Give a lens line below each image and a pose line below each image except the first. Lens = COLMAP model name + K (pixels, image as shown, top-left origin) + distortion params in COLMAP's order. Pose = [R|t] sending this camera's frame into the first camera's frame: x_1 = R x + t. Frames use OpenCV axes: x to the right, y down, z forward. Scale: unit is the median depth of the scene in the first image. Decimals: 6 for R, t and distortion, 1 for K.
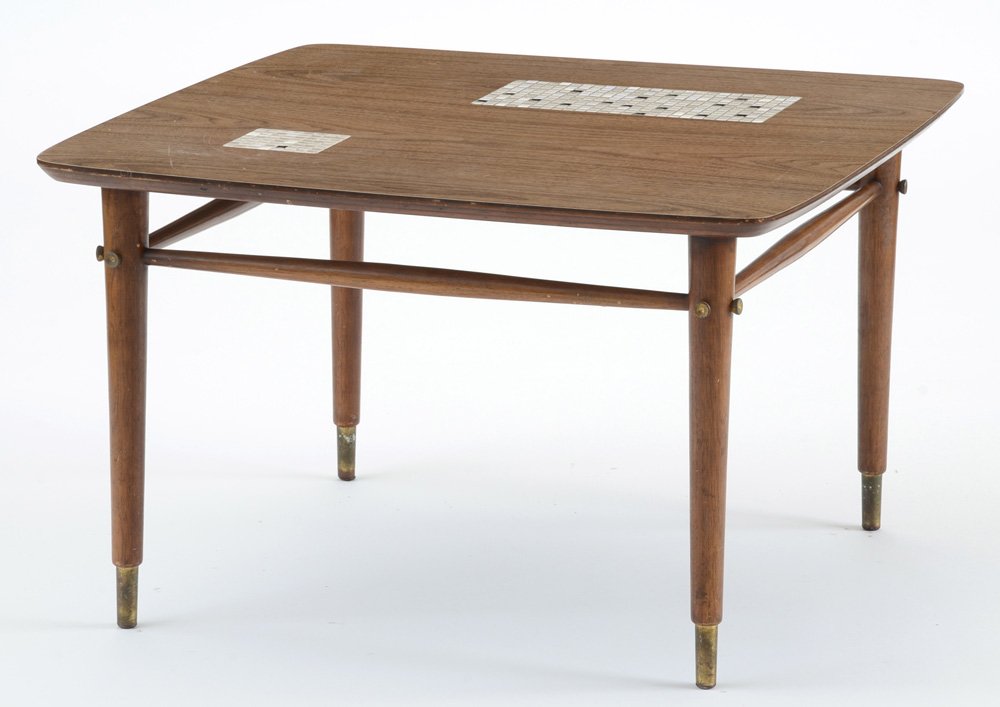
lens RADIAL K [[4745.4, 0, 500.0], [0, 4745.4, 353.5], [0, 0, 1]] dist [1.745763, 1.742772]
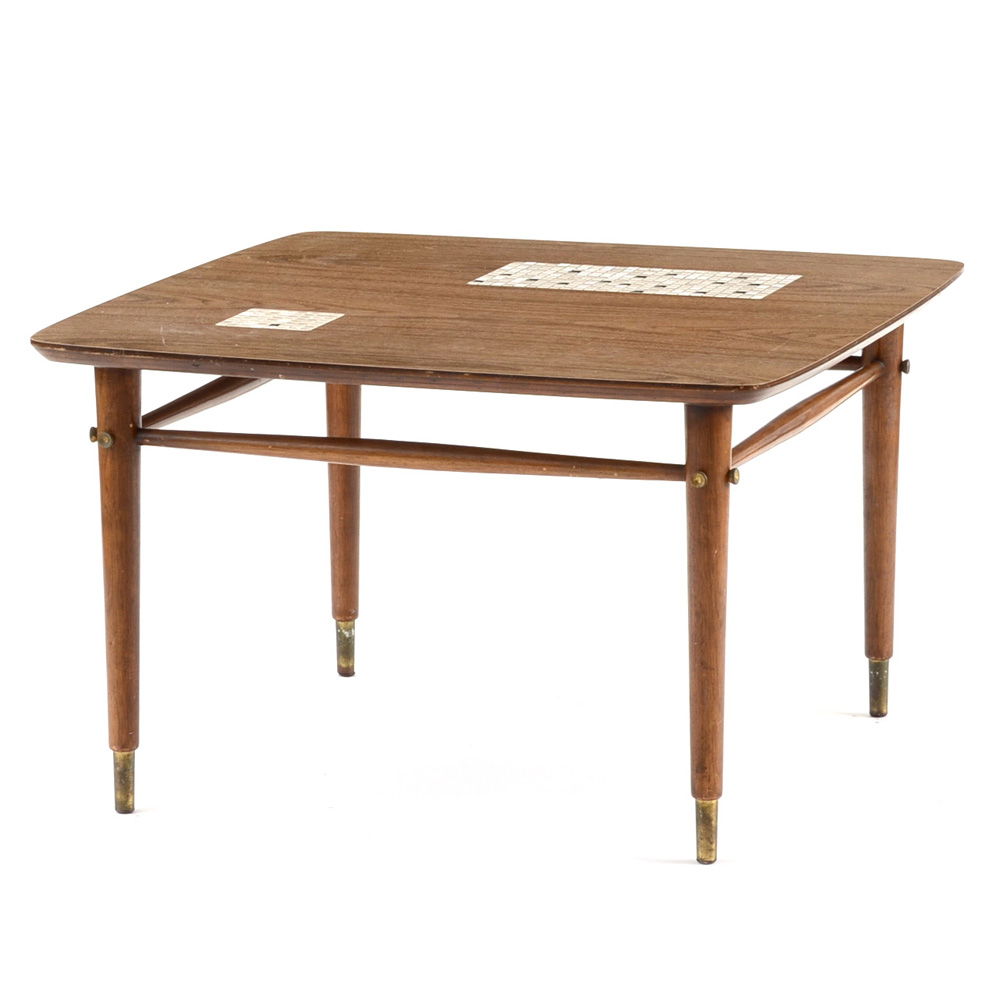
lens RADIAL K [[5205.6, 0, 507.0], [0, 5205.6, 563.9], [0, 0, 1]] dist [0.871383, 4.595804]
pose [[0.999937, -0.009665, -0.005748, 0.008243], [0.009564, 0.999803, -0.017398, 0.025671], [0.005915, 0.017342, 0.999832, -0.081140]]
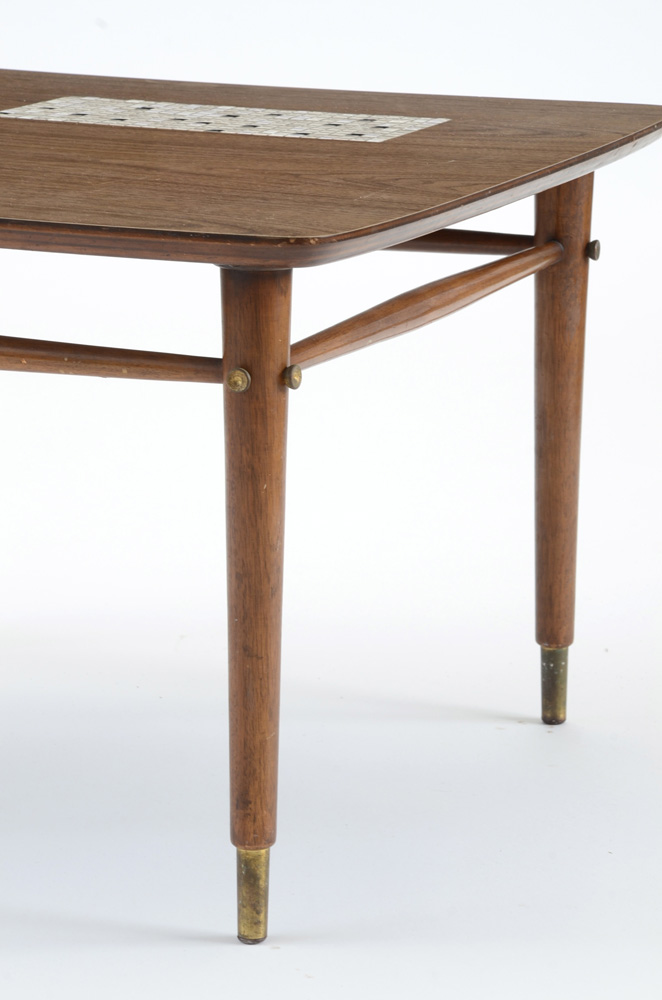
lens RADIAL K [[4218.9, 0, 331.0], [0, 4218.9, 500.0], [0, 0, 1]] dist [1.572490, -0.048116]
pose [[0.998941, 0.011548, -0.044535, 0.078902], [-0.012846, 0.999497, -0.028983, 0.024008], [0.044178, 0.029524, 0.998587, 0.383803]]
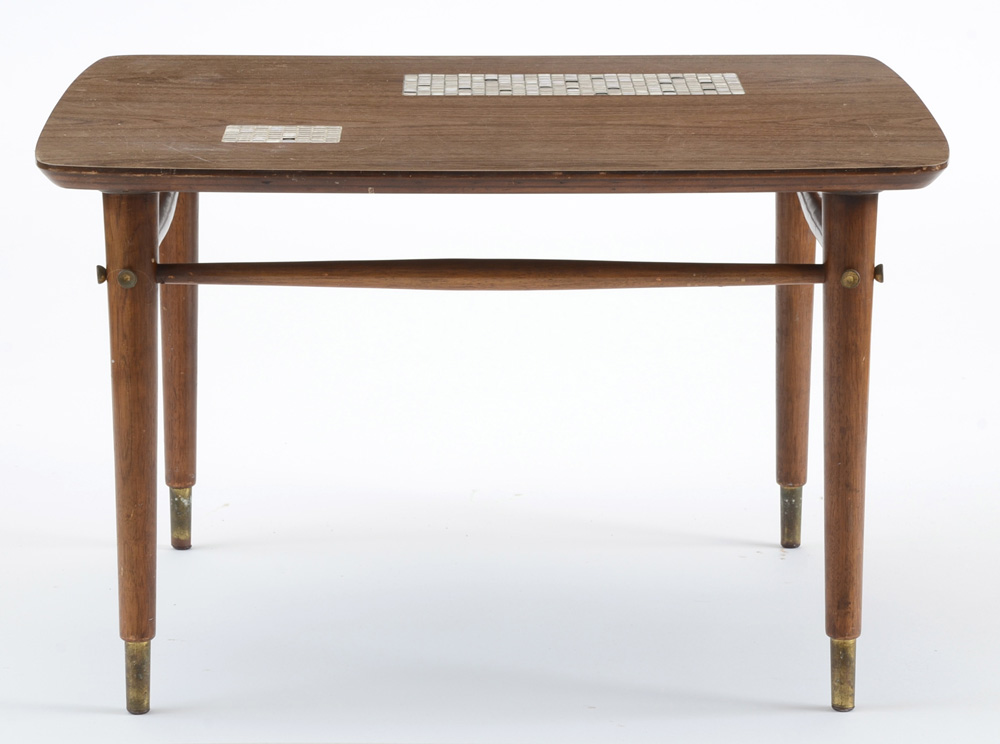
lens RADIAL K [[4397.7, 0, 500.7], [0, 4397.7, 393.8], [0, 0, 1]] dist [1.180528, -0.851832]
pose [[0.941051, -0.071622, 0.330594, -0.279804], [0.083645, 0.996247, -0.022266, 0.023951], [-0.327759, 0.048606, 0.943510, 0.234382]]
